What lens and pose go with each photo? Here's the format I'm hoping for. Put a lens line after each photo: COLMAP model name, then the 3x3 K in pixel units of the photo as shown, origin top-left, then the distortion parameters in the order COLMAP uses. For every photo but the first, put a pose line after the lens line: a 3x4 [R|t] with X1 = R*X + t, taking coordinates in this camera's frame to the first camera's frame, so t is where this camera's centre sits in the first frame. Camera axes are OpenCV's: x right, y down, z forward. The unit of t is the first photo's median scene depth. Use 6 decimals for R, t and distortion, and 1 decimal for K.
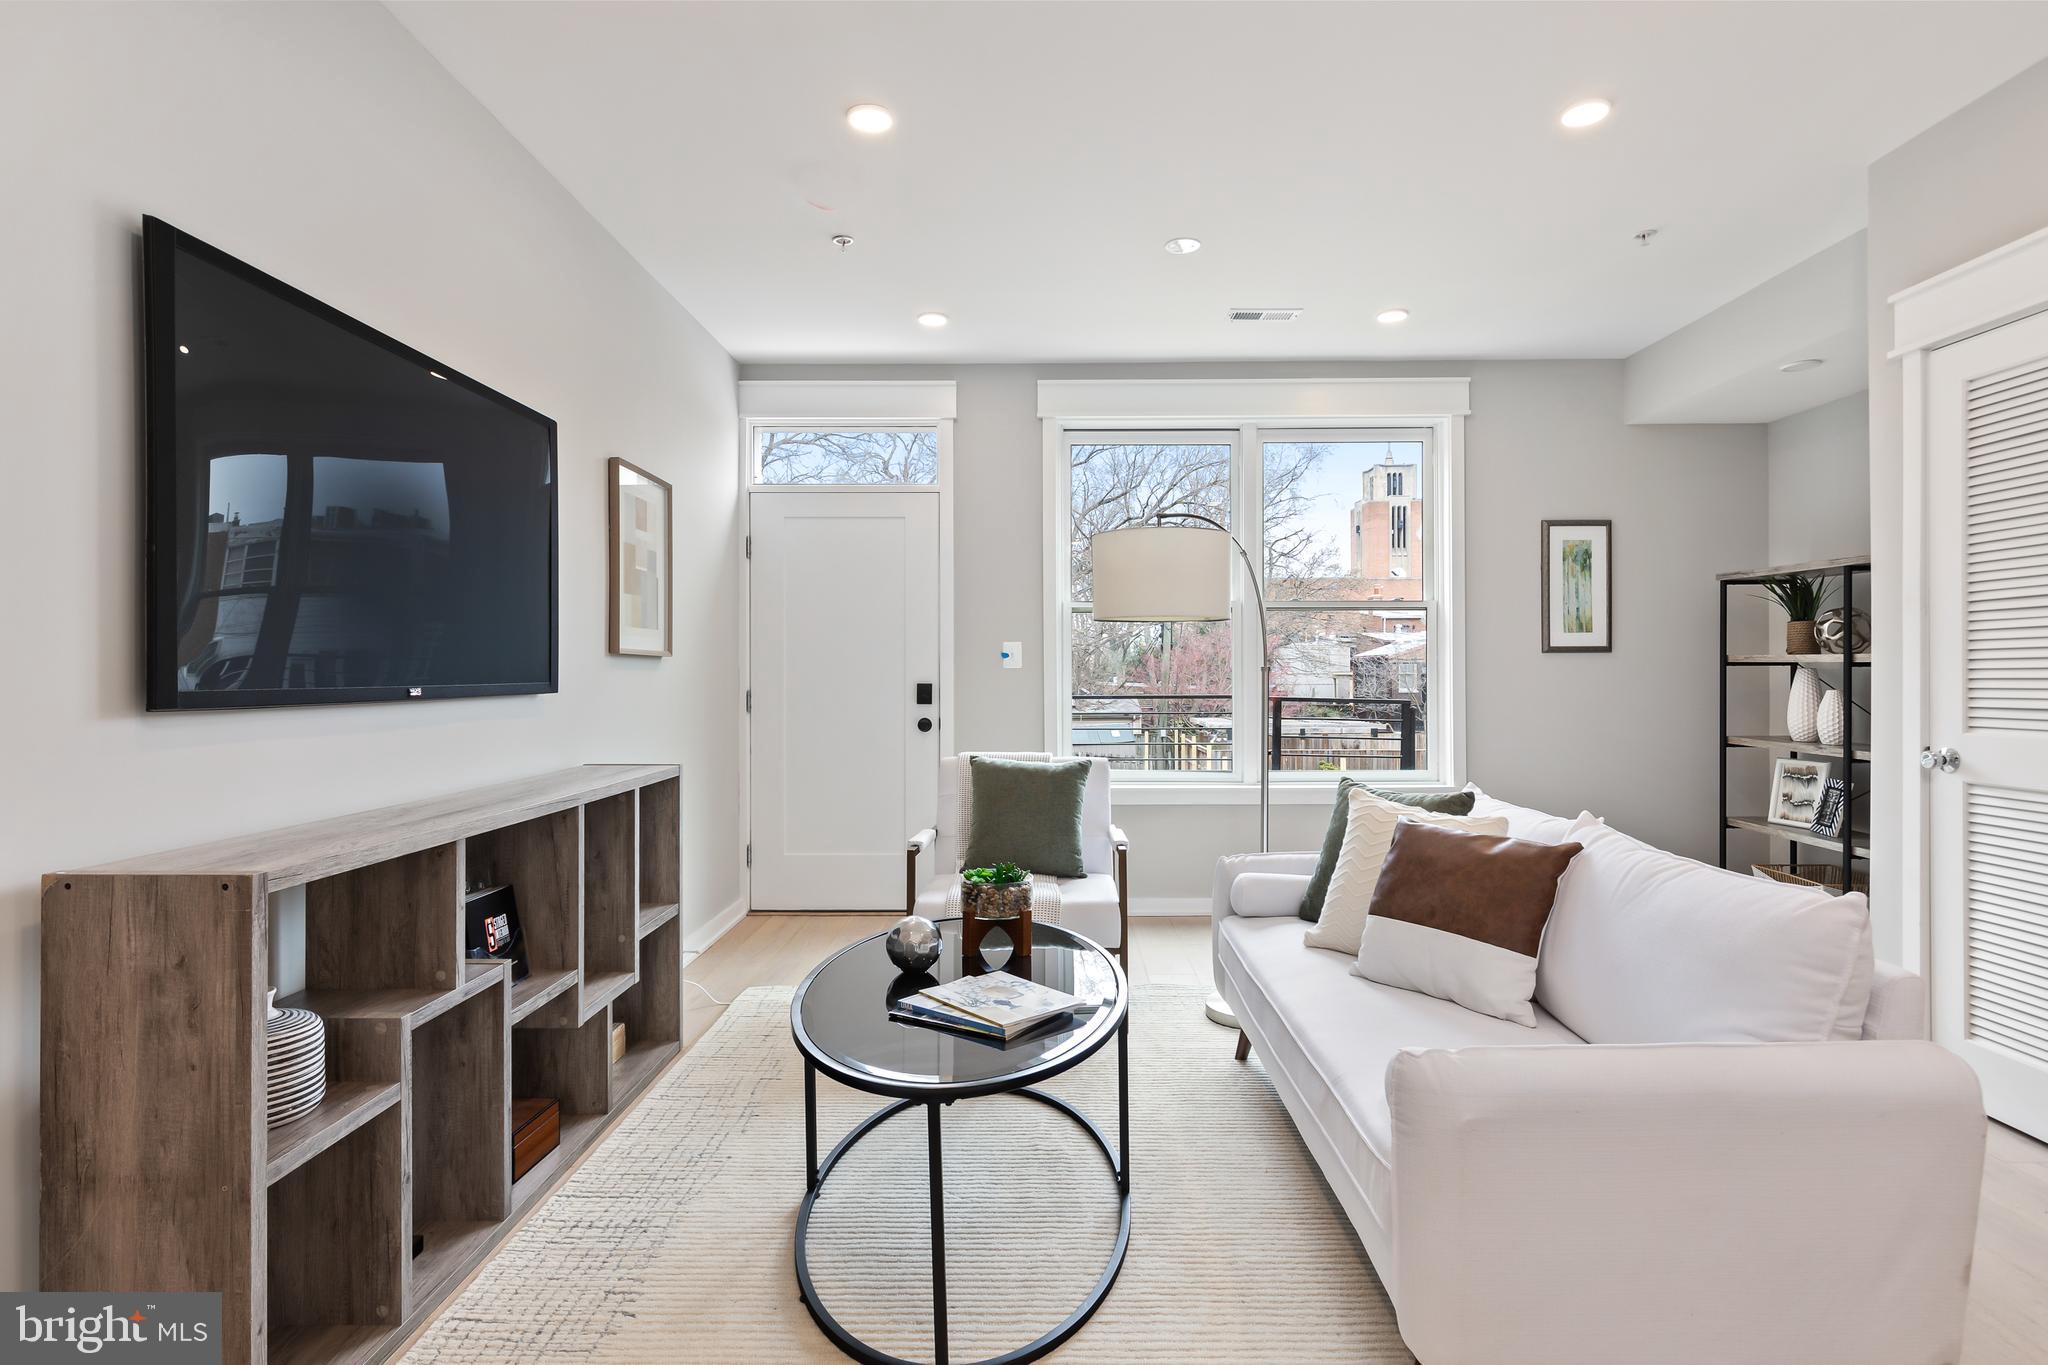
lens RADIAL K [[1042.2, 0, 1024.0], [0, 1042.2, 682.5], [0, 0, 1]] dist [-0.001617, -0.001165]
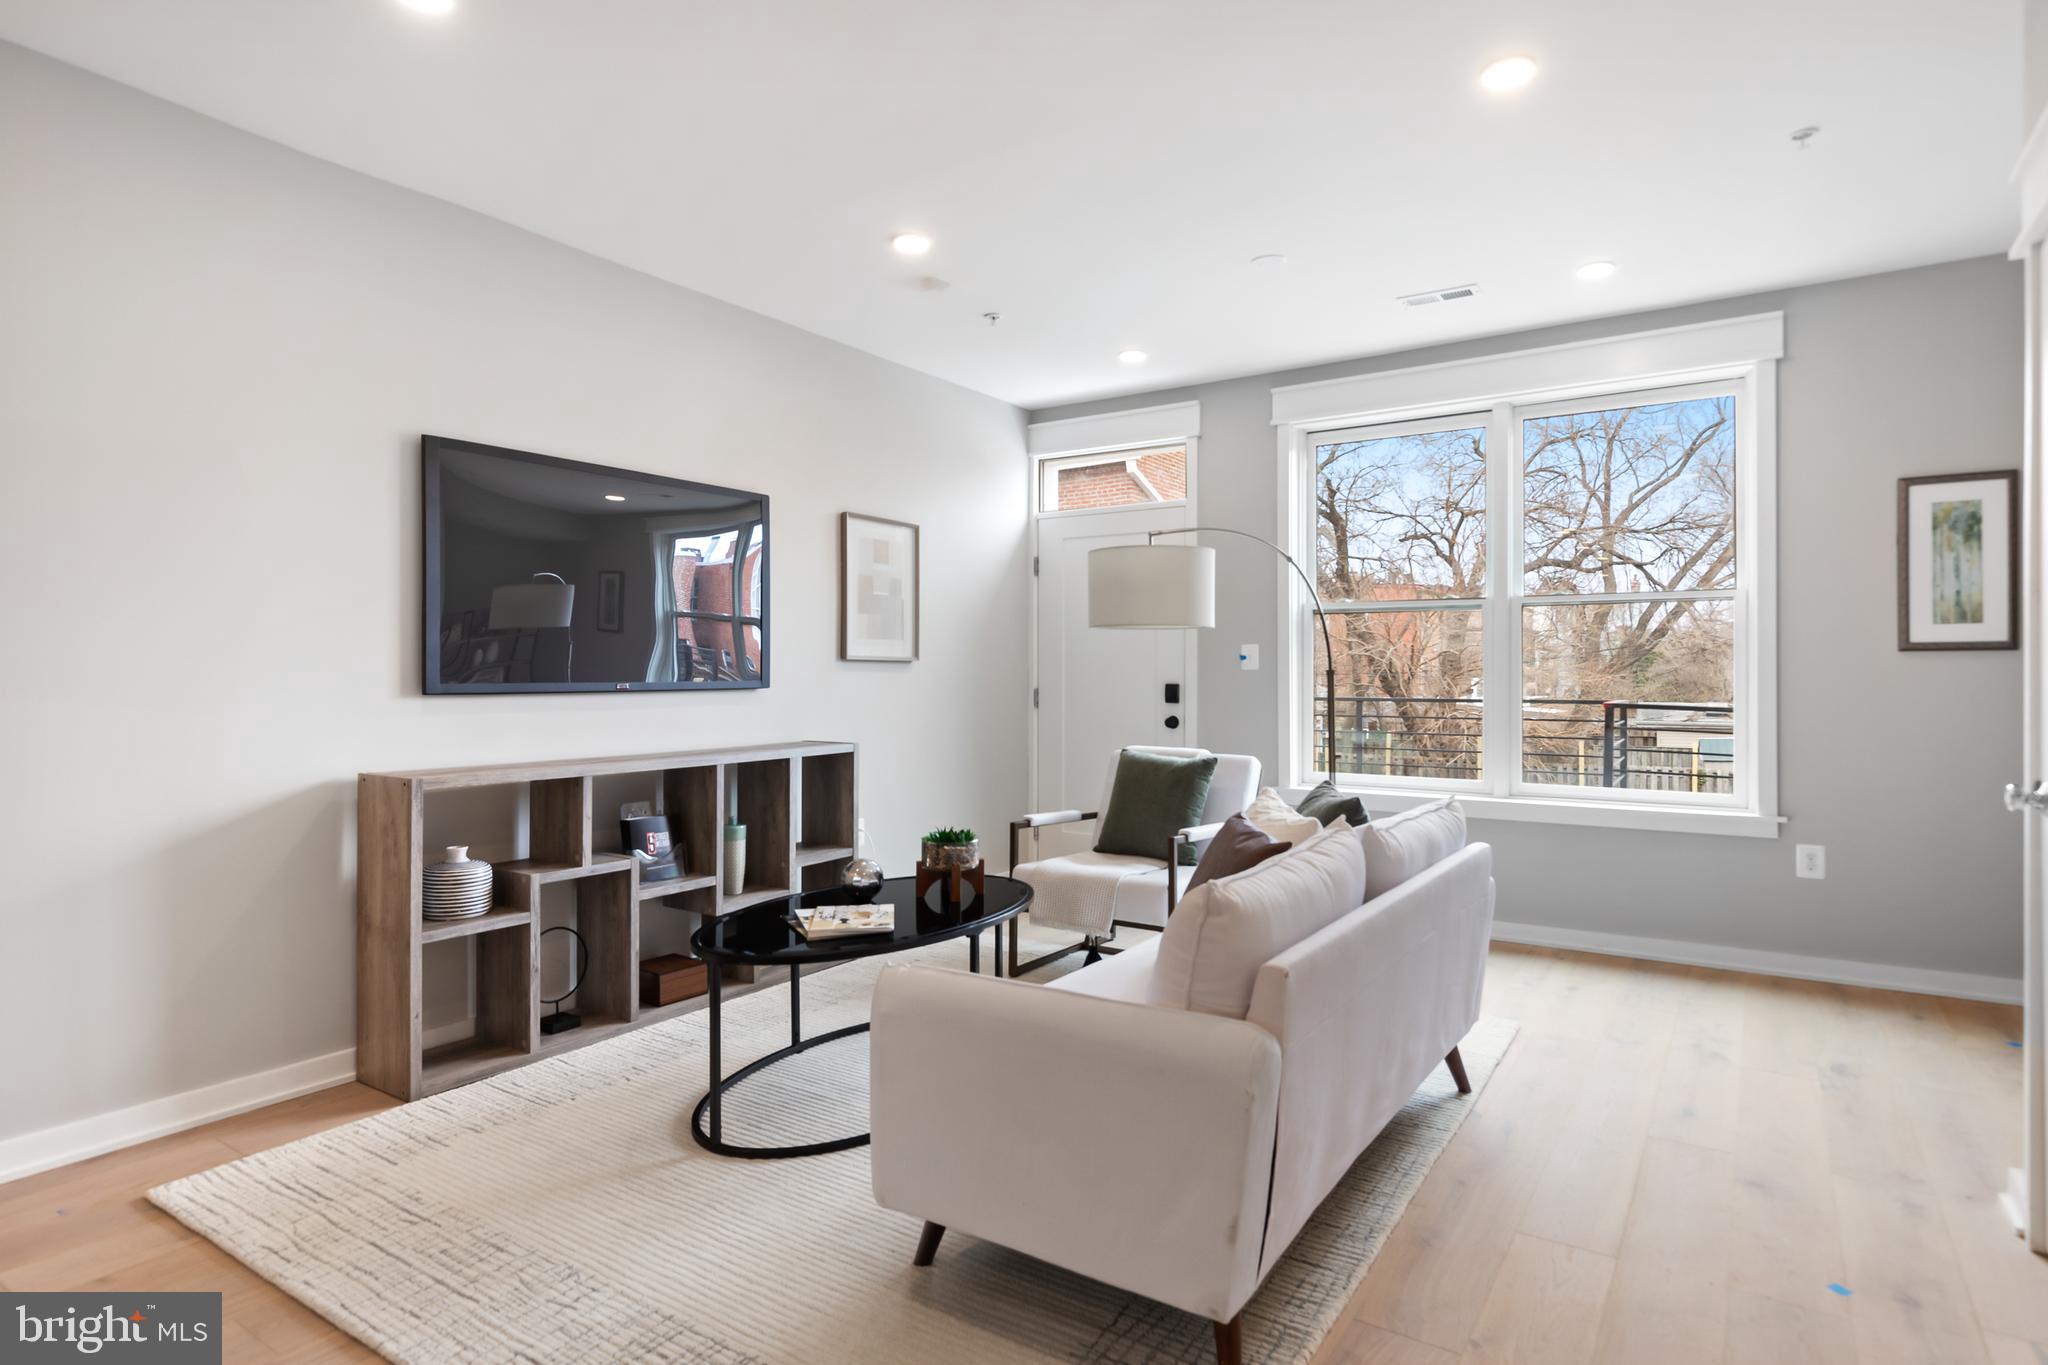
lens RADIAL K [[1076.6, 0, 1029.5], [0, 1076.6, 676.6], [0, 0, 1]] dist [0.001717, 0.000270]
pose [[0.838386, 0.004579, -0.545057, 0.421657], [-0.007113, 0.999971, -0.002539, -0.003059], [0.545030, 0.006006, 0.838395, -0.018902]]
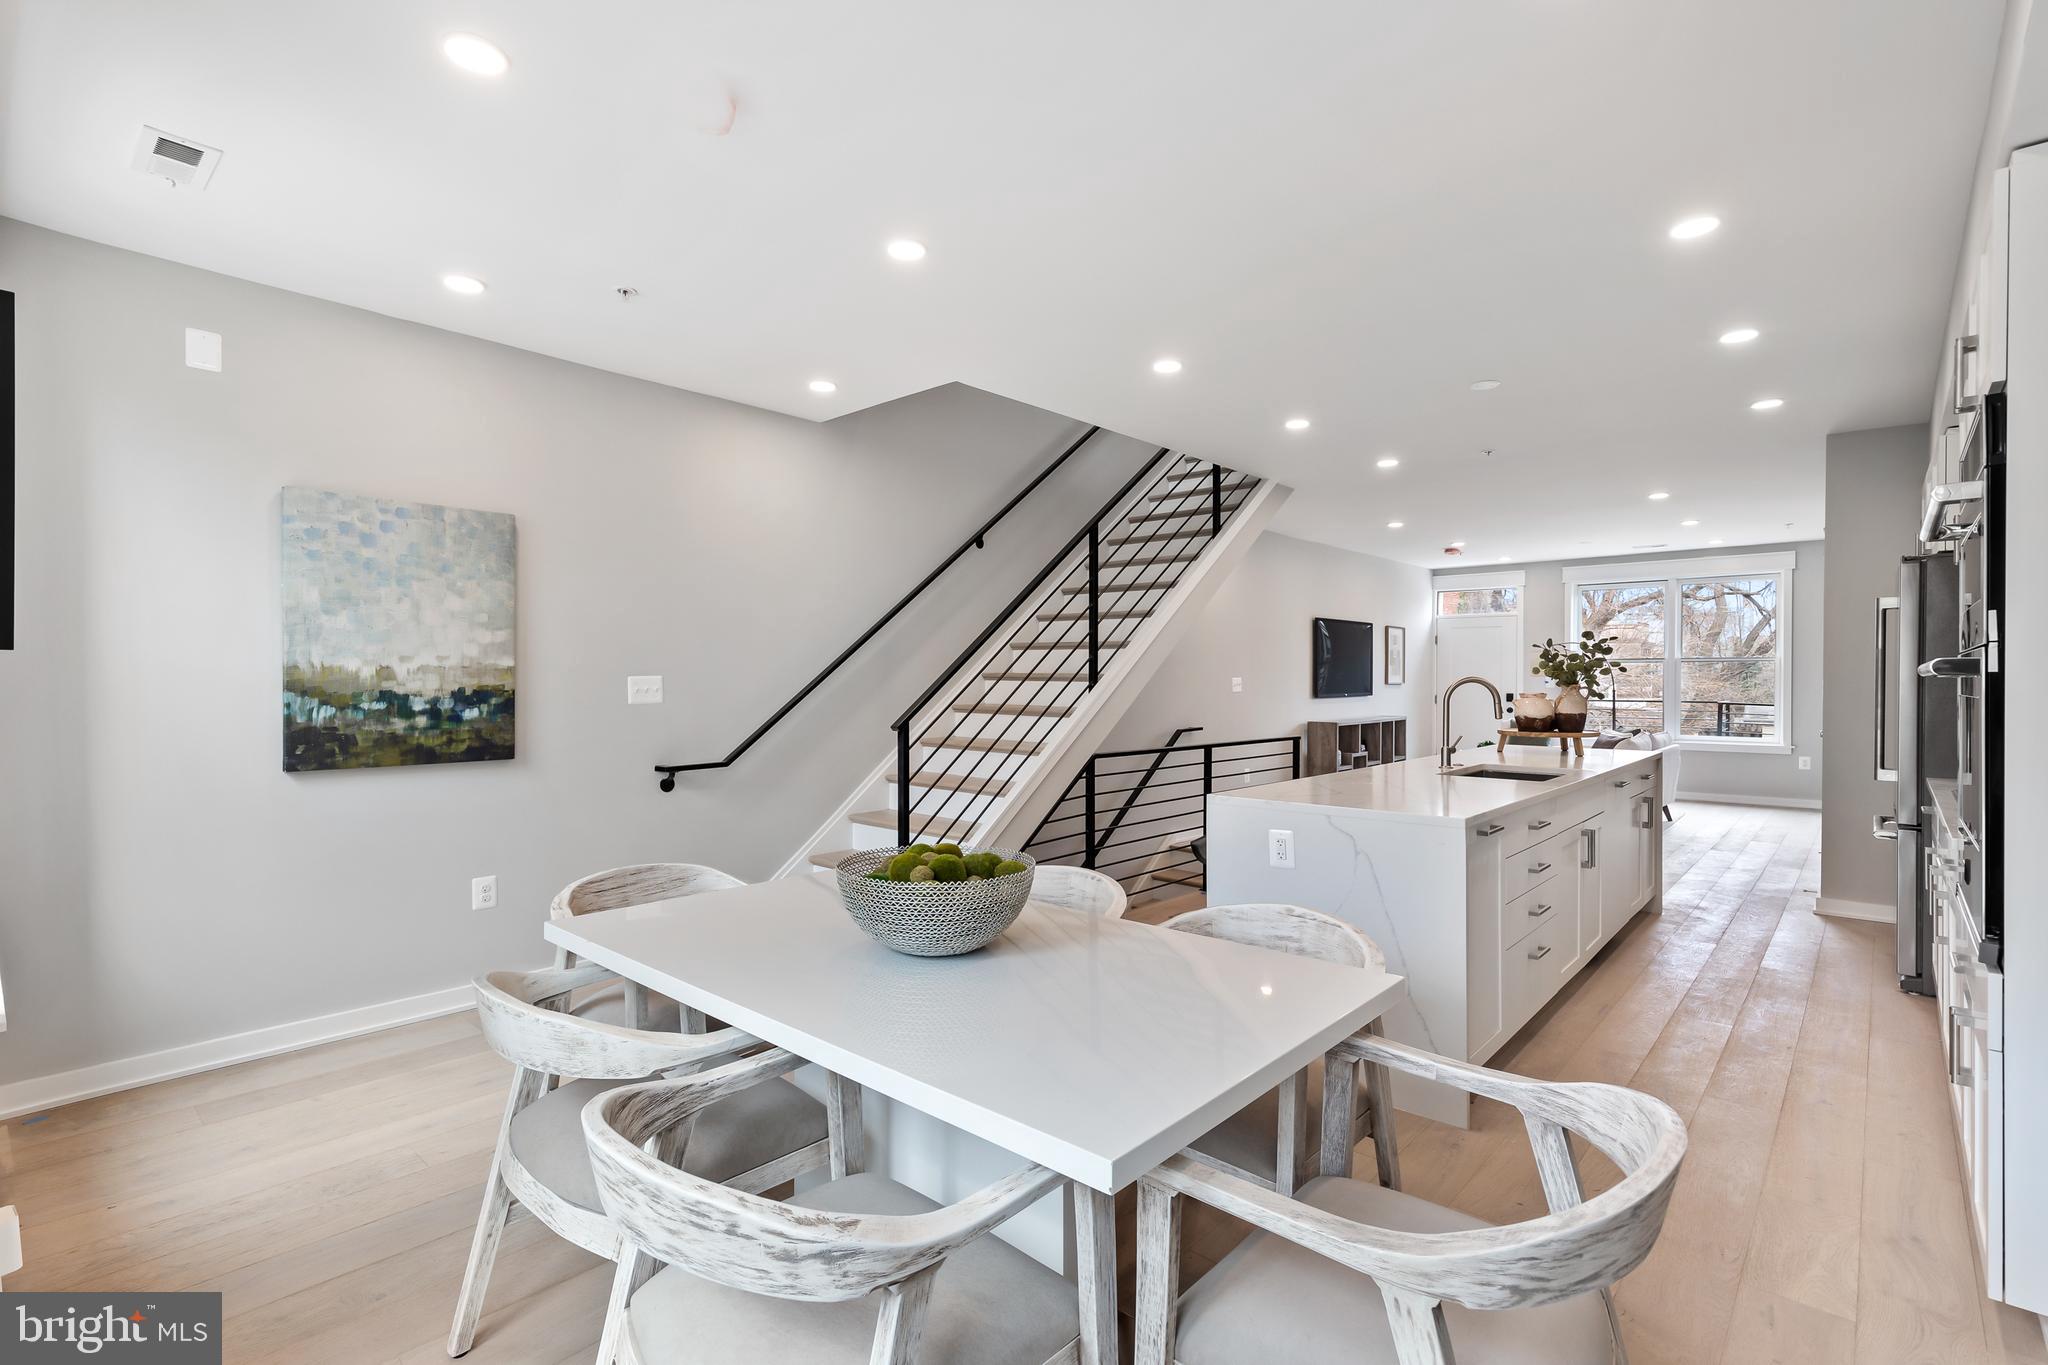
lens RADIAL K [[912.7, 0, 1024.0], [0, 912.7, 682.5], [0, 0, 1]] dist [0.003341, 0.000291]
pose [[0.742911, 0.010948, -0.669300, 0.542468], [-0.009493, 0.999938, 0.005820, -0.029054], [0.669323, 0.002030, 0.742969, -1.508211]]
